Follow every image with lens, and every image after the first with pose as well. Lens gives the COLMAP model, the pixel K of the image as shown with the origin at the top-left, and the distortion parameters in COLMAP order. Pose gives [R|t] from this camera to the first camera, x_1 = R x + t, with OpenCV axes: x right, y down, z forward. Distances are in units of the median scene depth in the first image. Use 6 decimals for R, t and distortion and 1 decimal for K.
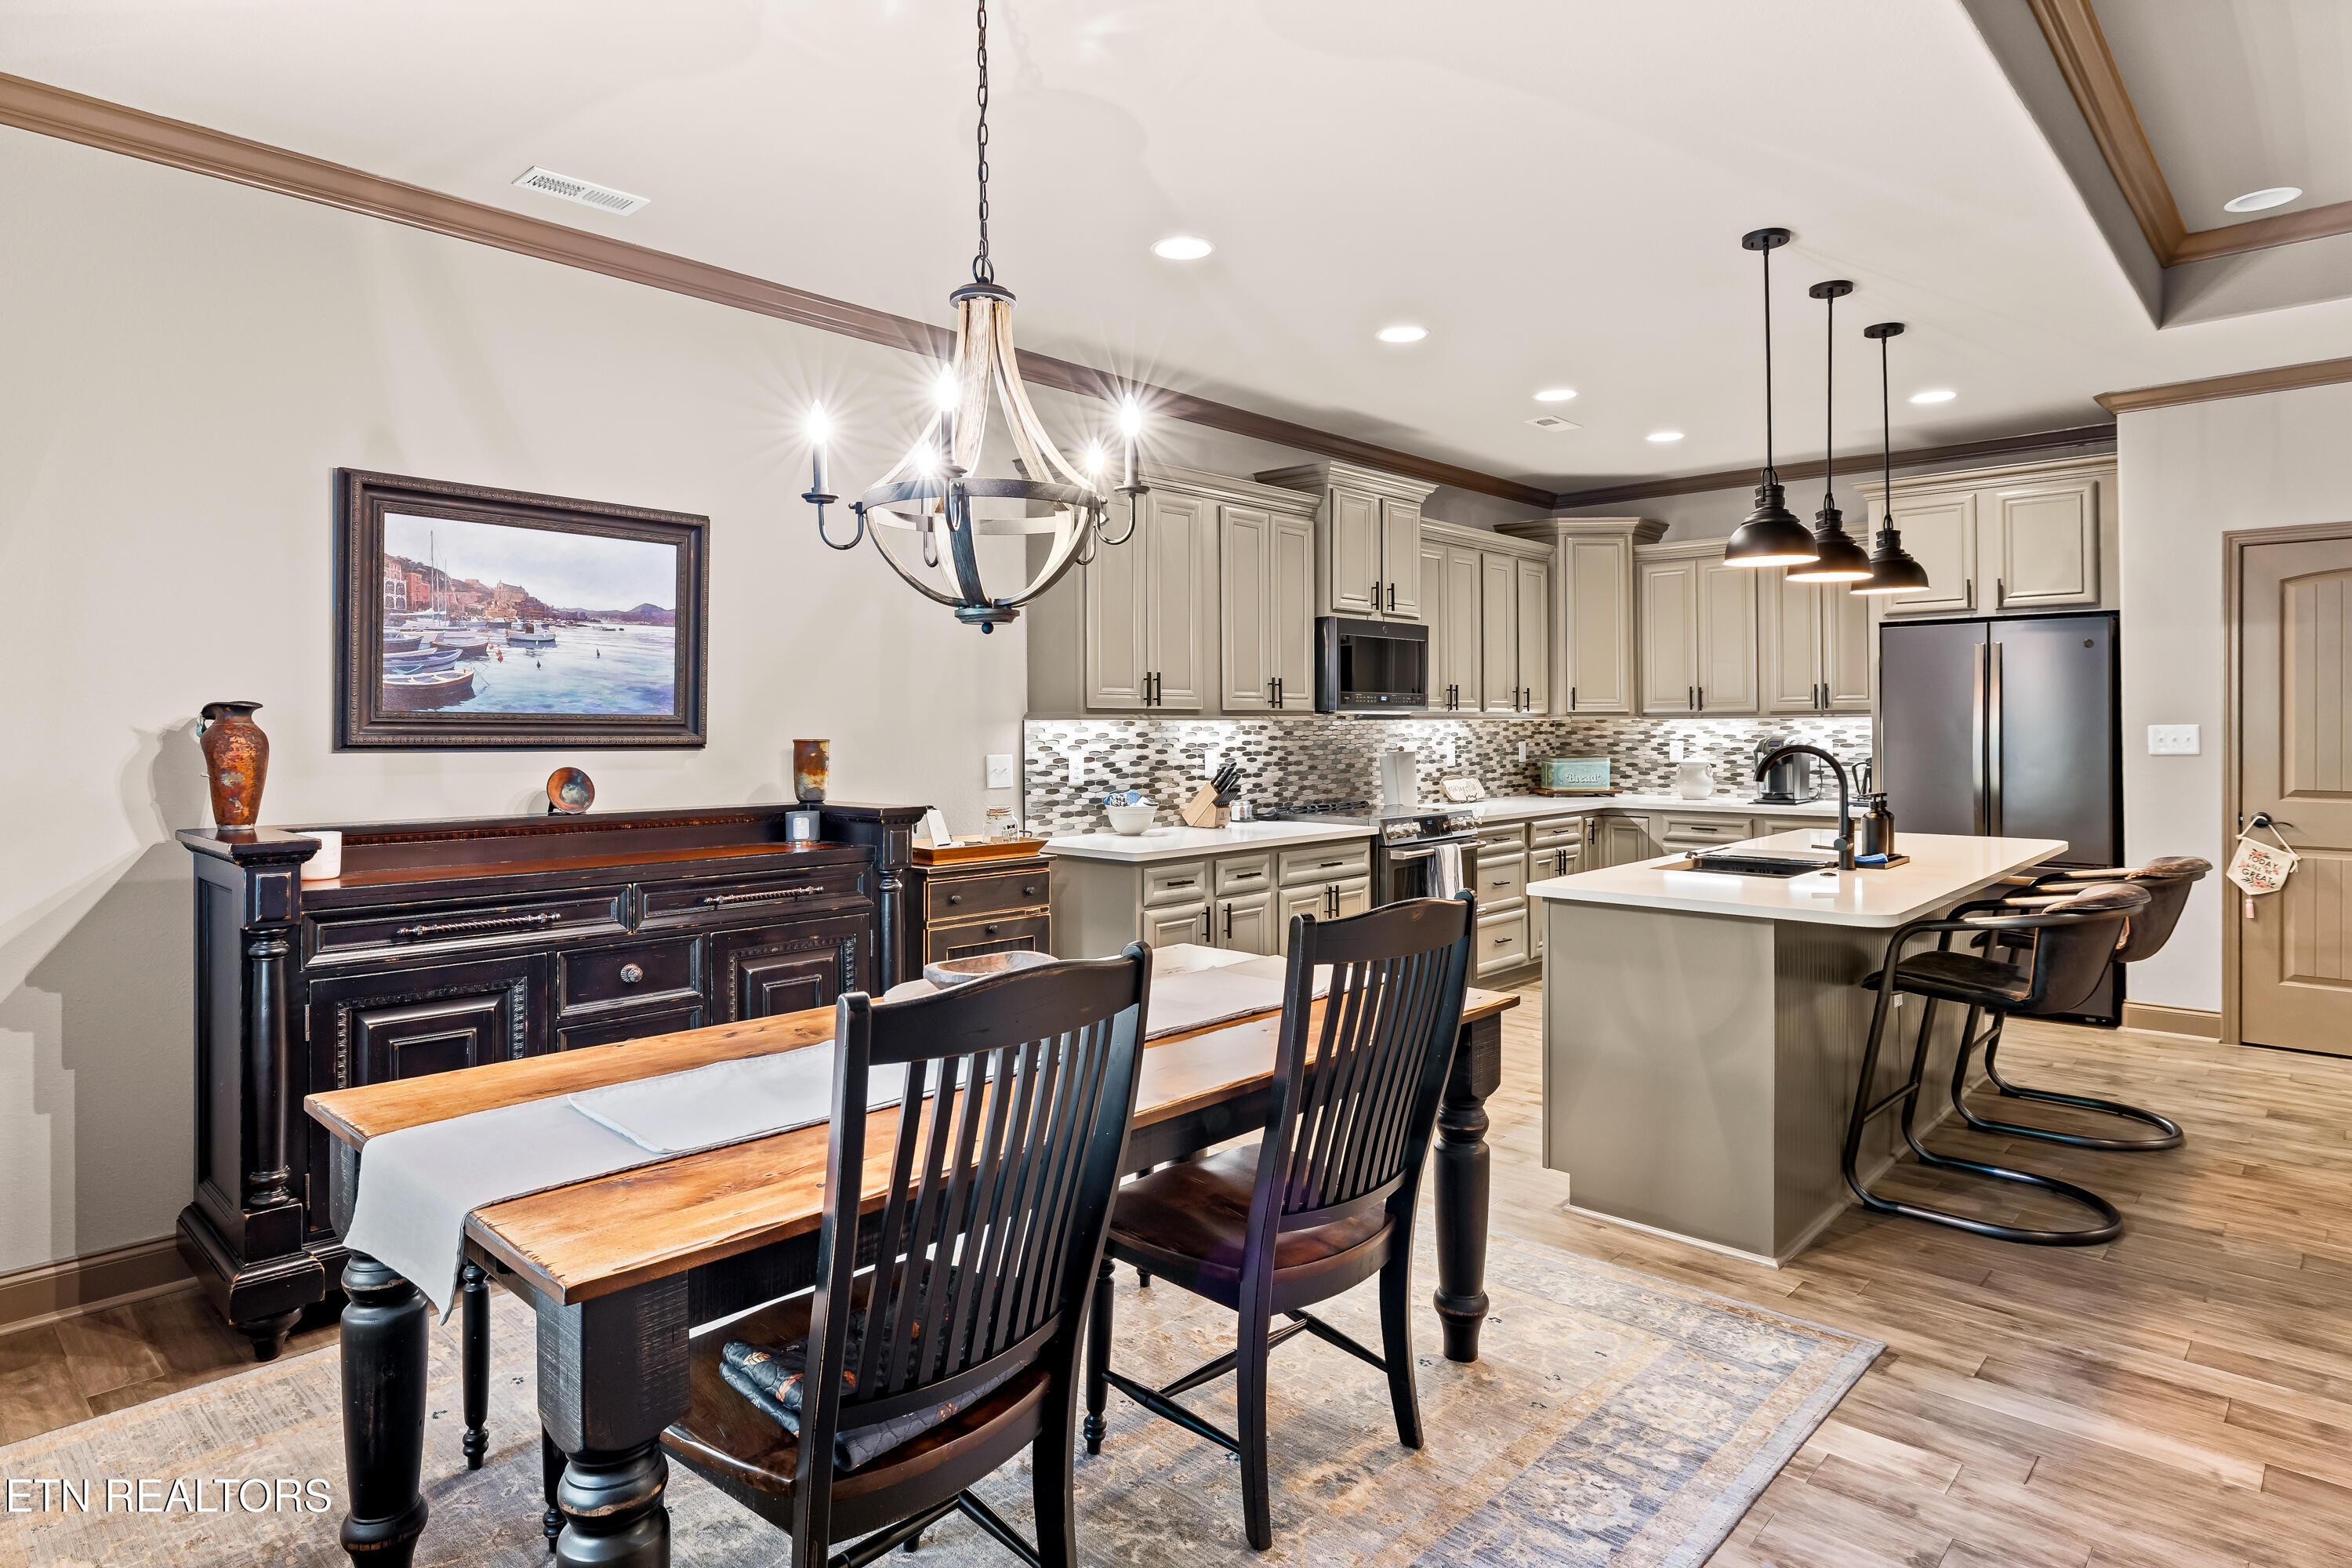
lens RADIAL K [[1295.7, 0, 1173.1], [0, 1295.7, 727.5], [0, 0, 1]] dist [0.000234, -0.000407]
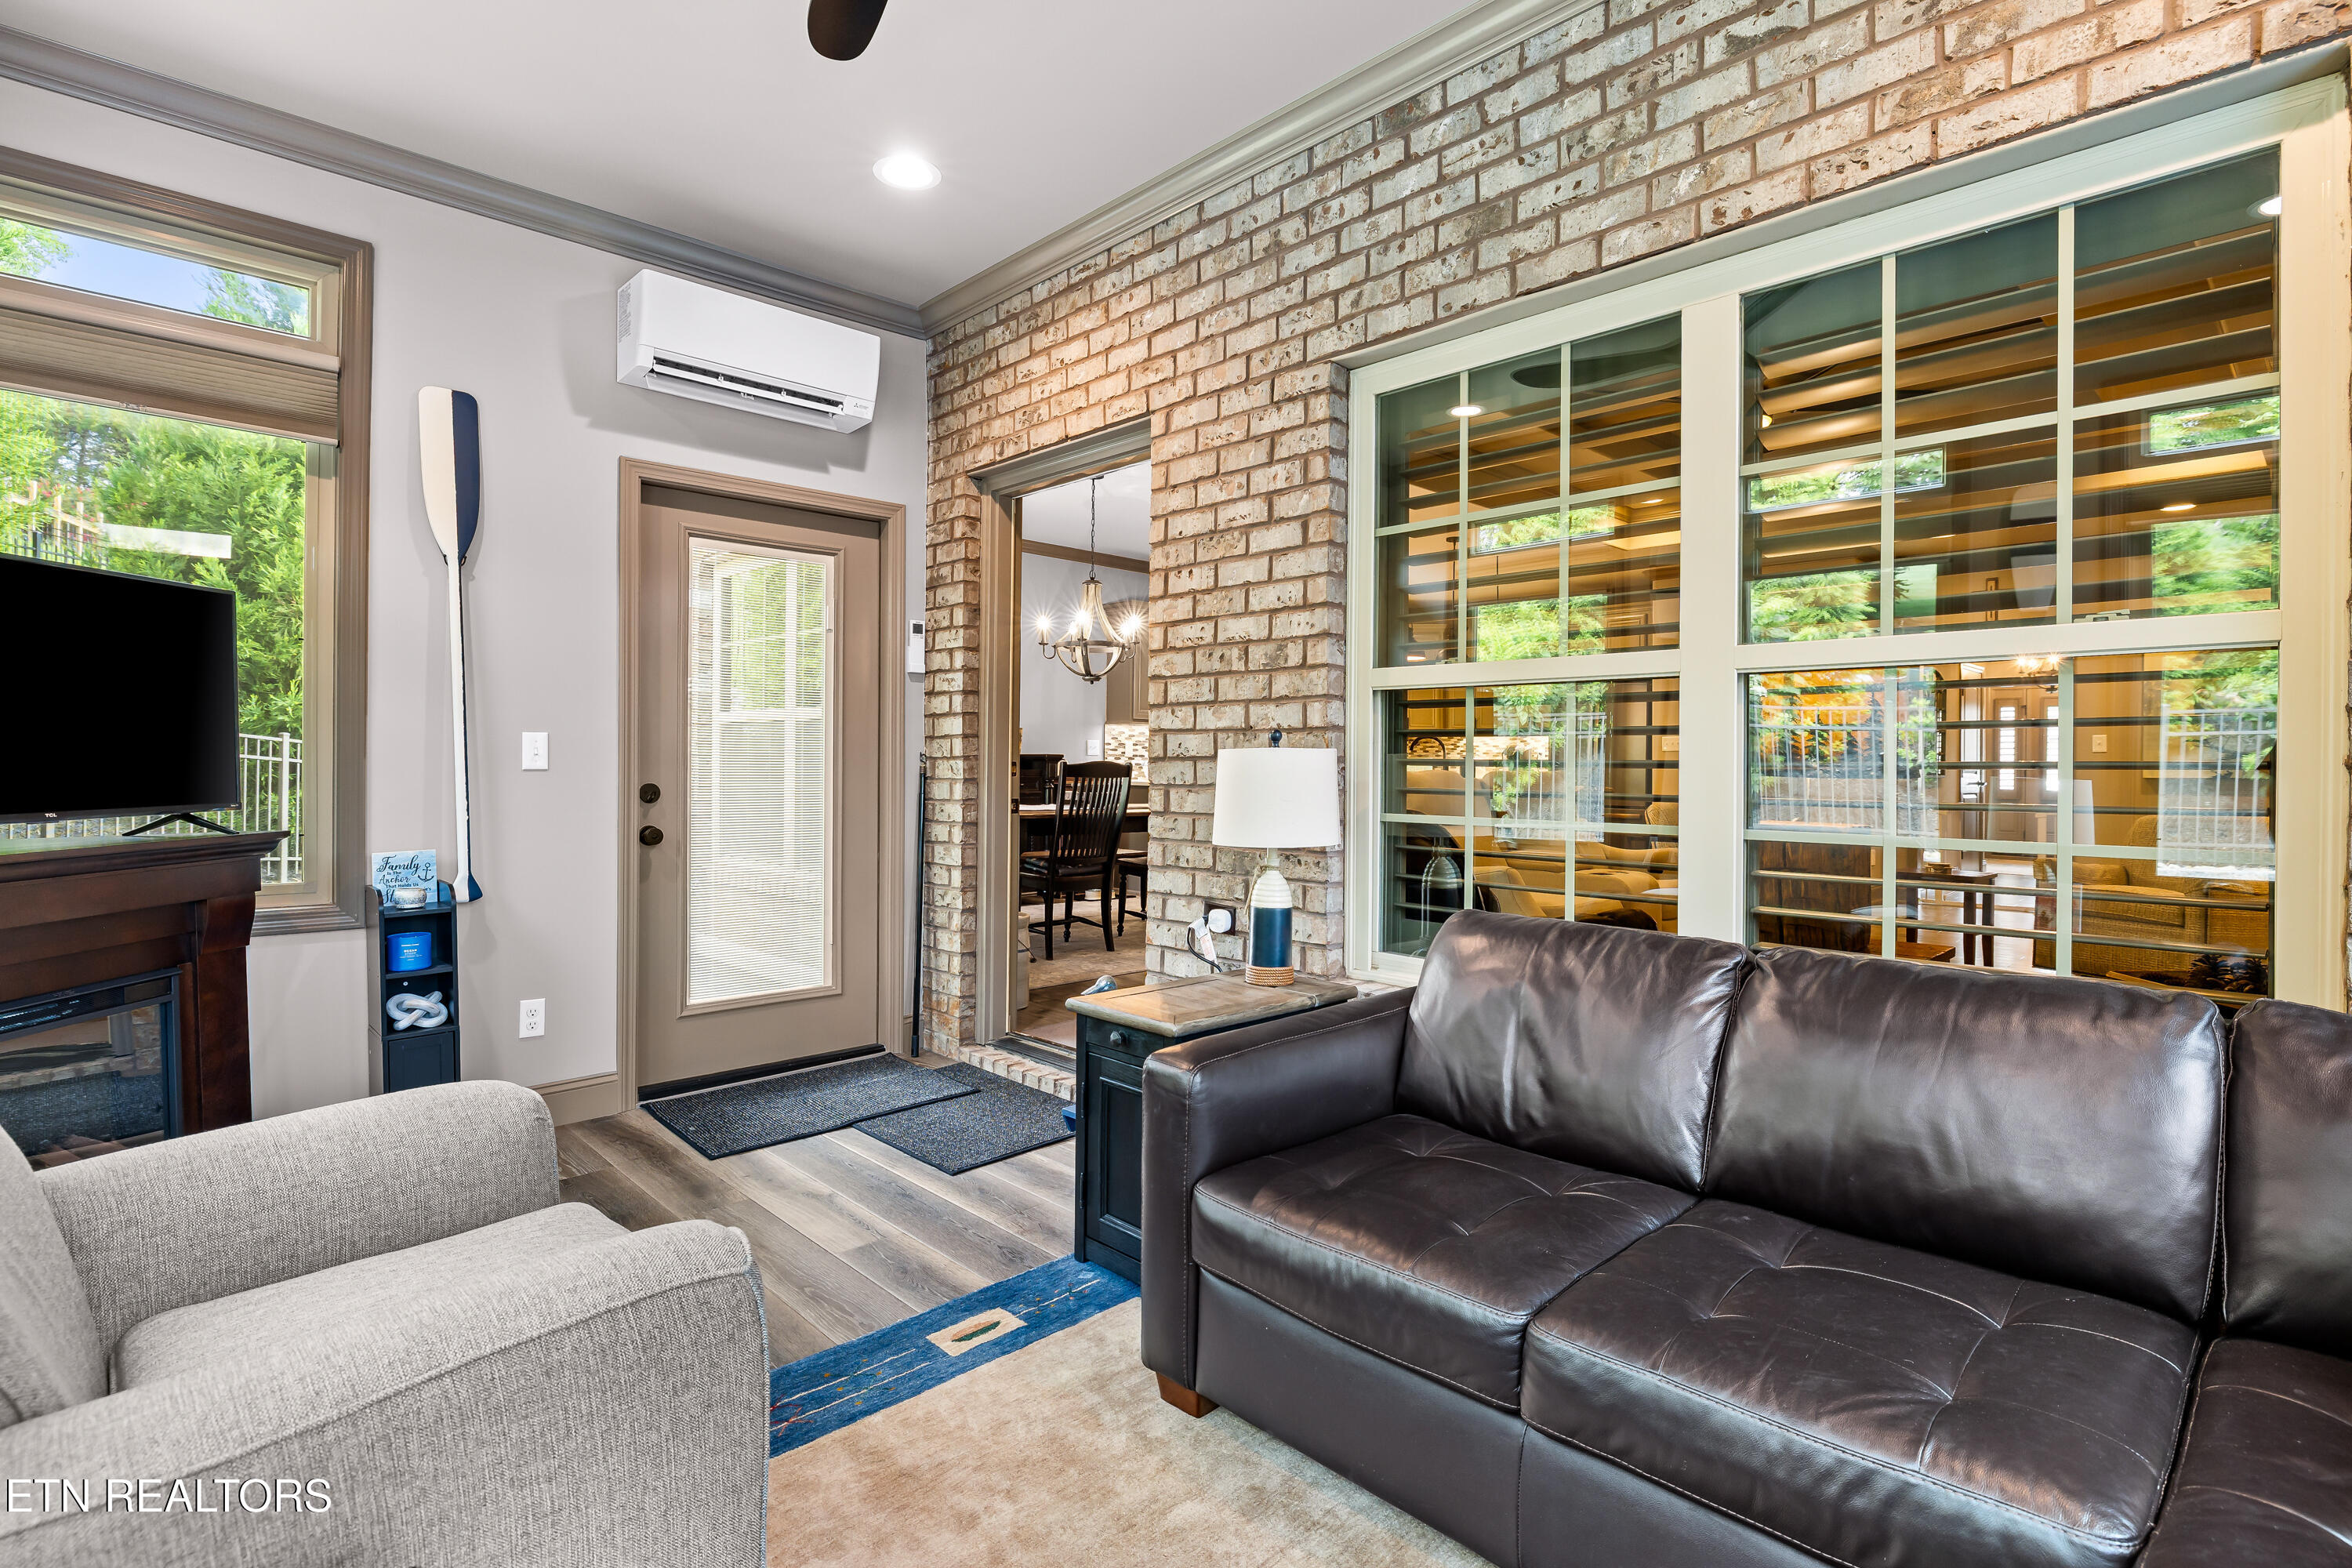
lens RADIAL K [[1138.4, 0, 1174.4], [0, 1138.4, 746.3], [0, 0, 1]] dist [-0.000519, 0.000255]
pose [[0.998377, 0.008274, -0.056347, 0.102061], [-0.009128, 0.999847, -0.014923, 0.055469], [0.056215, 0.015413, 0.998300, -0.834734]]
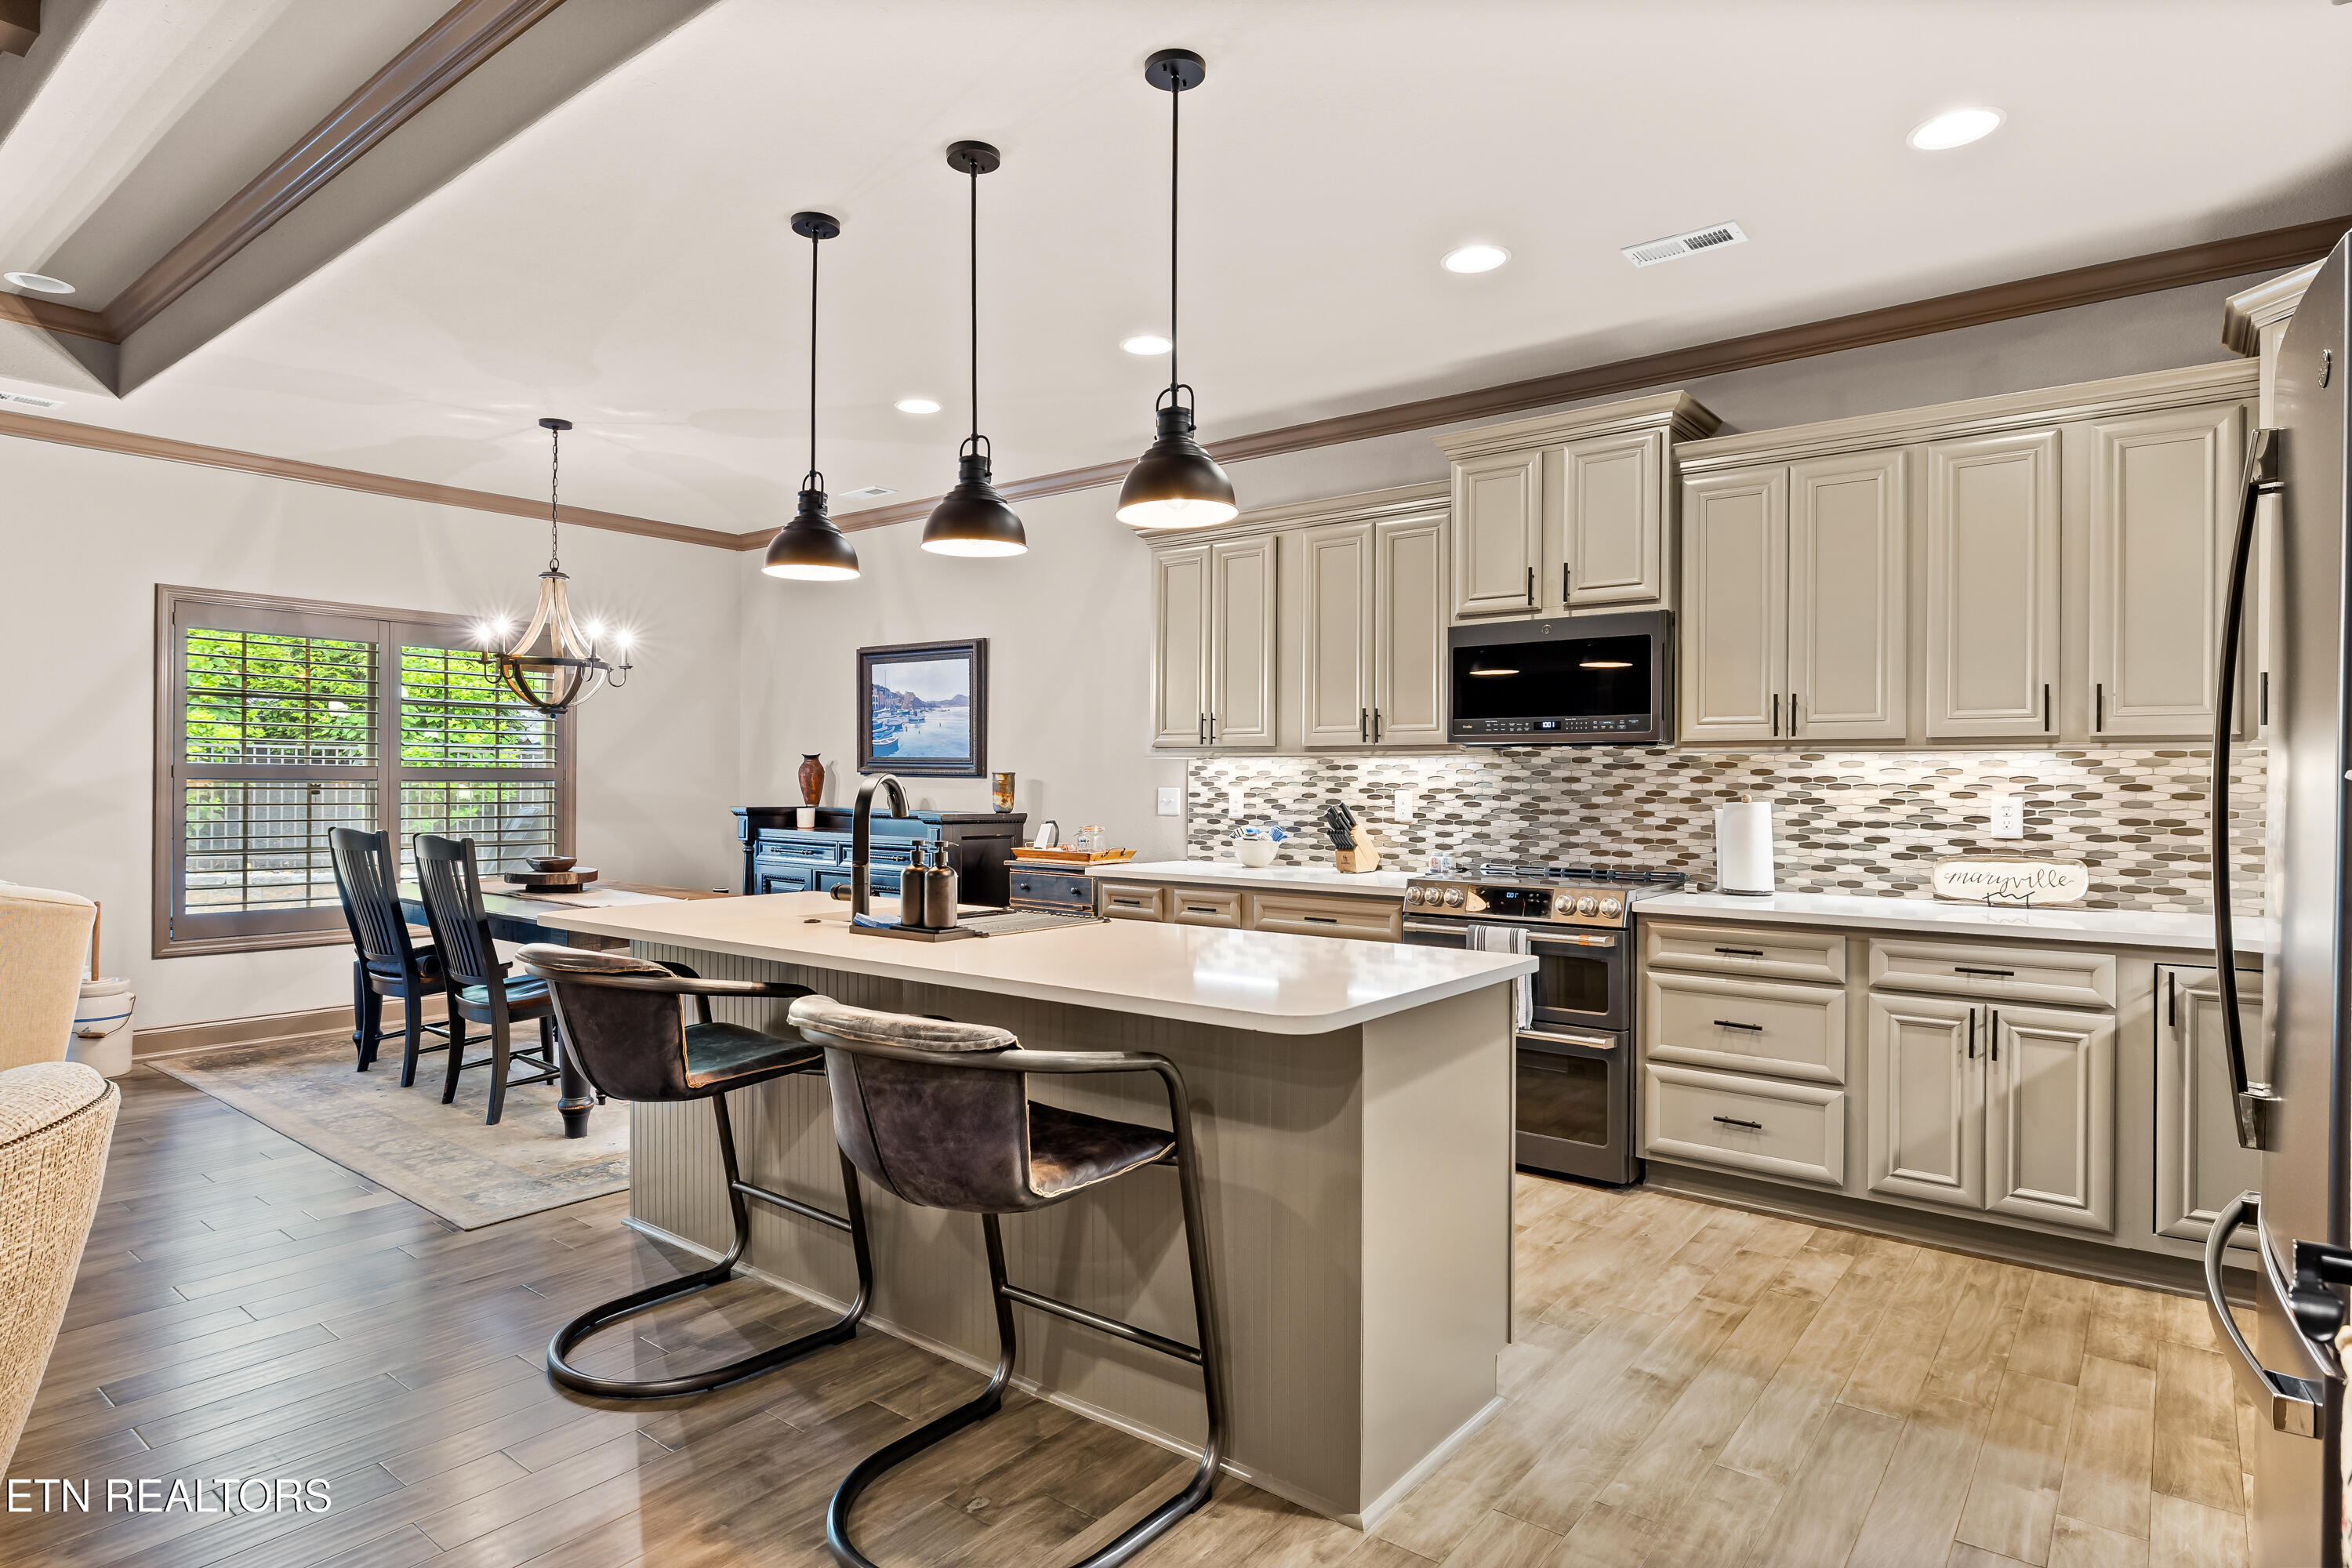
lens RADIAL K [[1290.2, 0, 1176.0], [0, 1290.2, 784.0], [0, 0, 1]] dist [0.001839, 0.000200]
pose [[0.084888, 0.005543, -0.996375, 1.023433], [-0.009194, 0.999946, 0.004780, 0.011156], [0.996348, 0.008755, 0.084934, 0.862024]]
